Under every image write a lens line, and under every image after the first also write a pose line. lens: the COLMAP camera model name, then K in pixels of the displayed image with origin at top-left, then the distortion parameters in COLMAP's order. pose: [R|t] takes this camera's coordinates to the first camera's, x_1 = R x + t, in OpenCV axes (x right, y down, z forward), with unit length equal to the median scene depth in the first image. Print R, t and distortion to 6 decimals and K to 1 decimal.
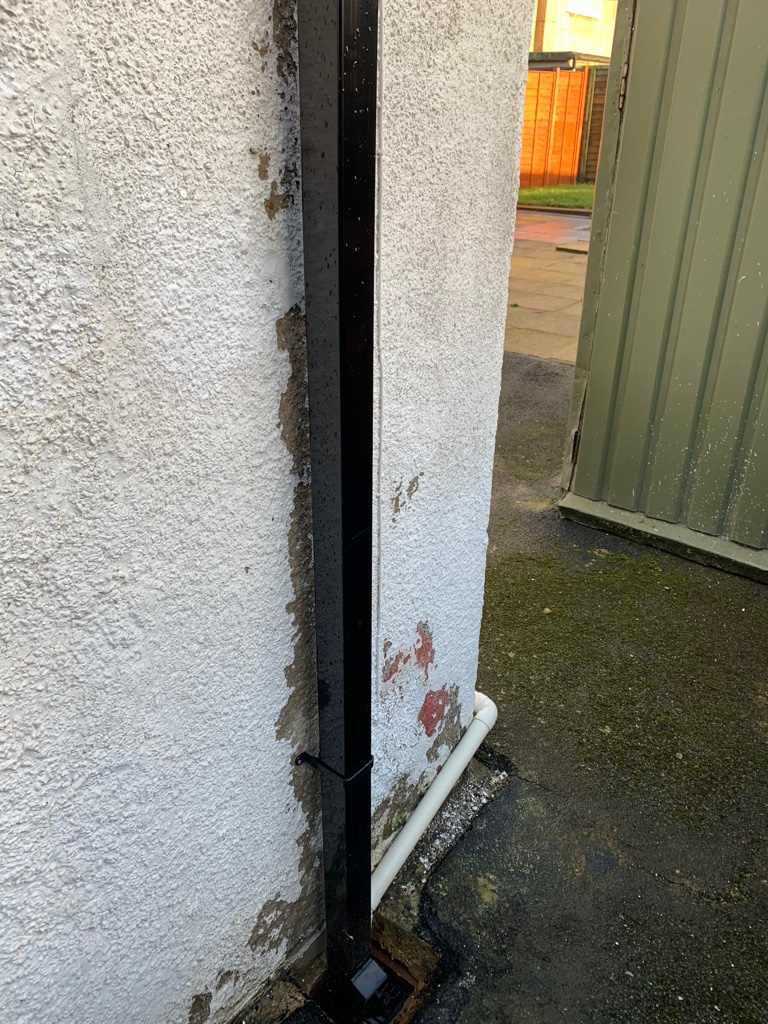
lens RADIAL K [[792.9, 0, 382.7], [0, 792.9, 514.0], [0, 0, 1]] dist [-0.009519, 0.008669]
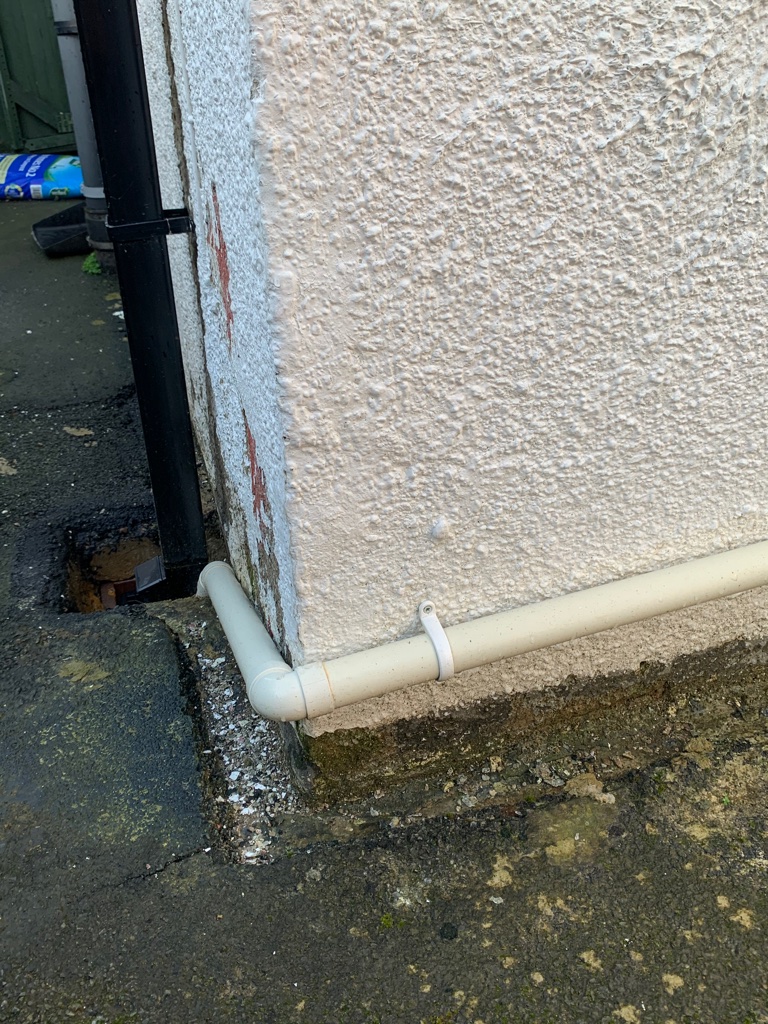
lens RADIAL K [[868.9, 0, 383.7], [0, 868.9, 511.7], [0, 0, 1]] dist [0.018110, 0.002719]
pose [[-0.555186, 0.419937, -0.717928, 0.408299], [-0.385335, 0.635085, 0.669465, -0.108967], [0.737079, 0.648321, -0.190774, 1.178925]]
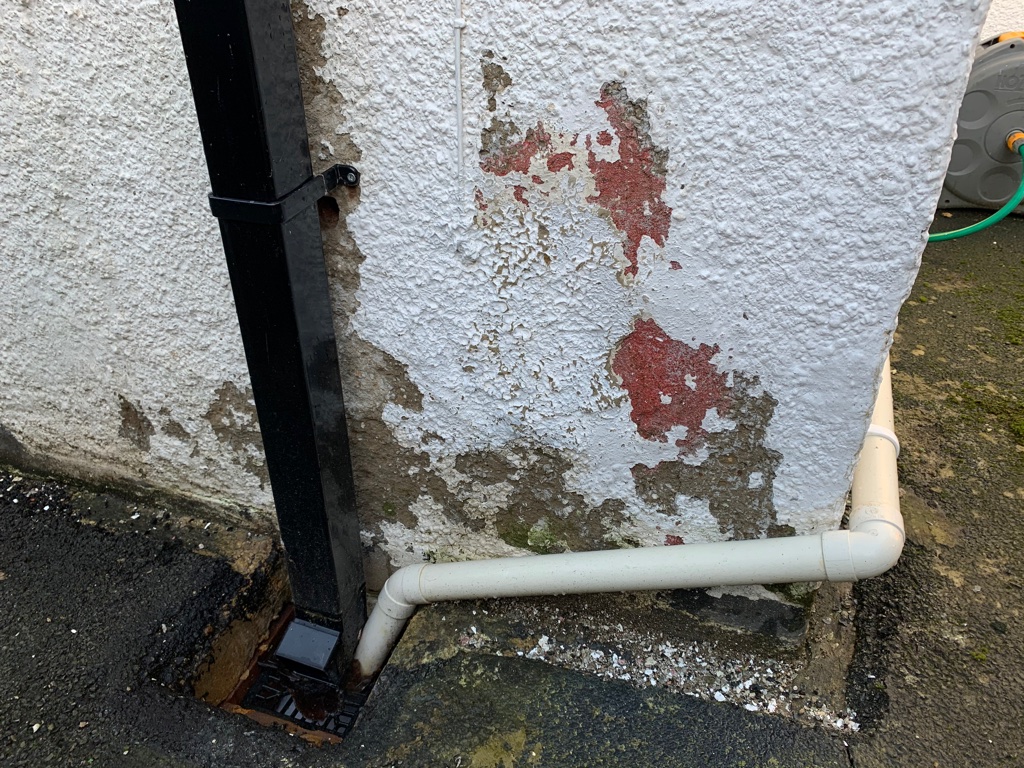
lens RADIAL K [[792.9, 0, 512.1], [0, 792.9, 382.8], [0, 0, 1]] dist [-0.009519, 0.008669]
pose [[0.333976, 0.491917, -0.804039, 0.384424], [-0.412851, 0.843183, 0.344379, 0.133644], [0.847357, 0.216934, 0.484691, 0.723443]]
